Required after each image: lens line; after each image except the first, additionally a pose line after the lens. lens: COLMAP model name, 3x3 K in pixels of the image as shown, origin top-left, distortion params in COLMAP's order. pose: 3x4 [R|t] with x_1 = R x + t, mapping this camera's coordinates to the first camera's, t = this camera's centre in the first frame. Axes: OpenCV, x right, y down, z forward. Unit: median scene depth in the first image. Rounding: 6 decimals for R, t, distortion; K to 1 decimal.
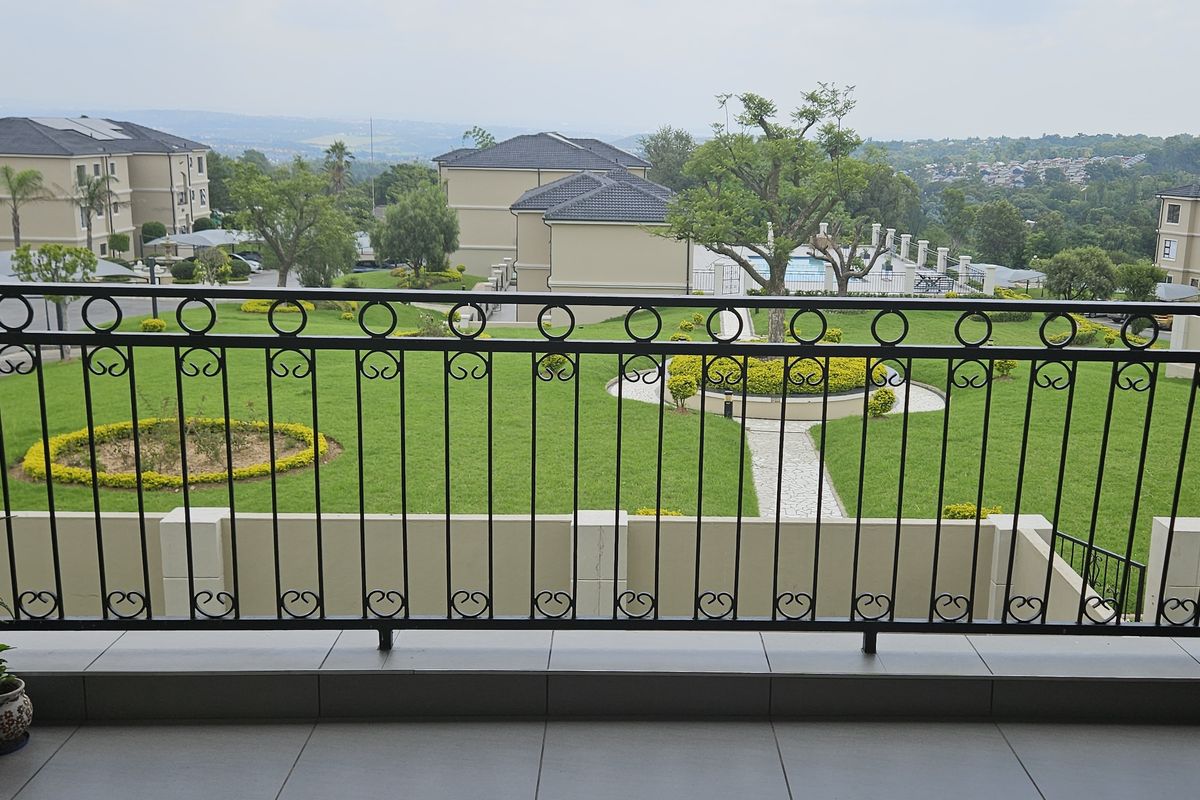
lens RADIAL K [[1037.4, 0, 600.0], [0, 1037.4, 400.0], [0, 0, 1]] dist [0.047726, 0.002104]
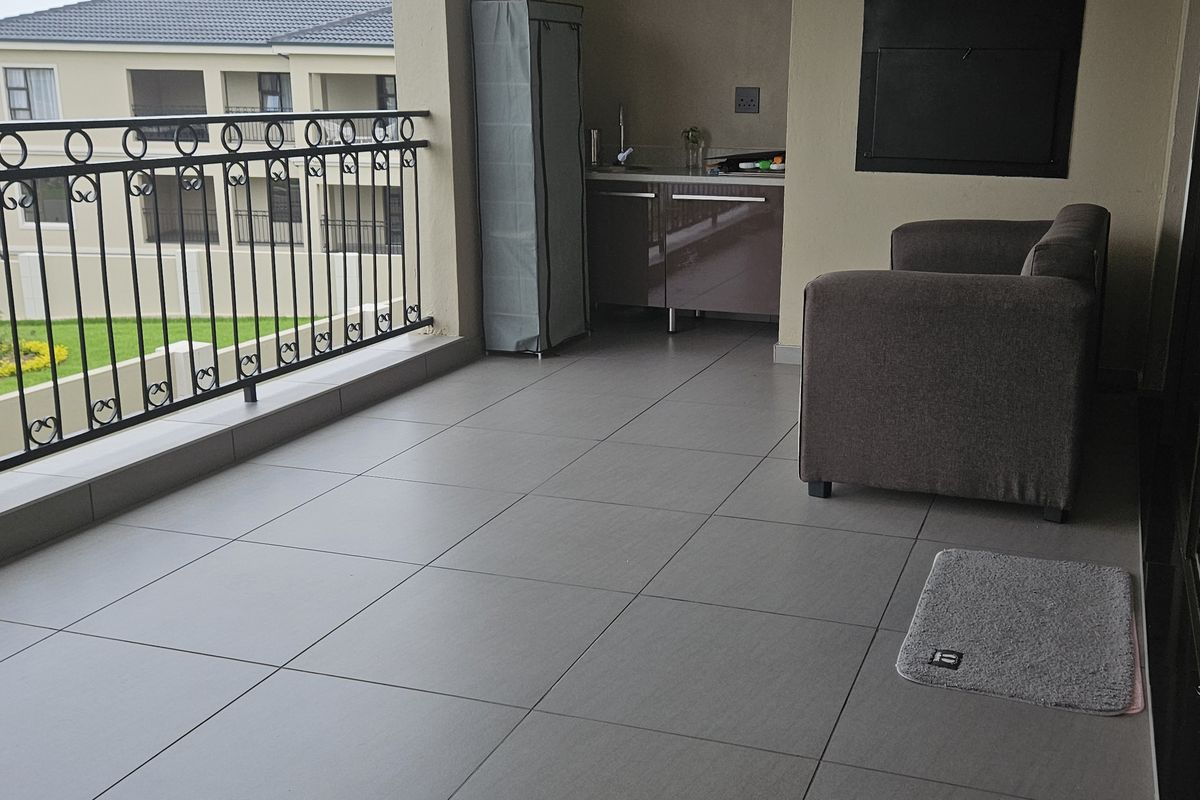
lens RADIAL K [[1450.0, 0, 600.0], [0, 1450.0, 400.0], [0, 0, 1]] dist [-0.006136, -0.001706]
pose [[0.367849, -0.213758, 0.904983, -1.253653], [0.127986, 0.975596, 0.178414, -0.017517], [-0.921036, 0.050195, 0.386230, -0.052104]]
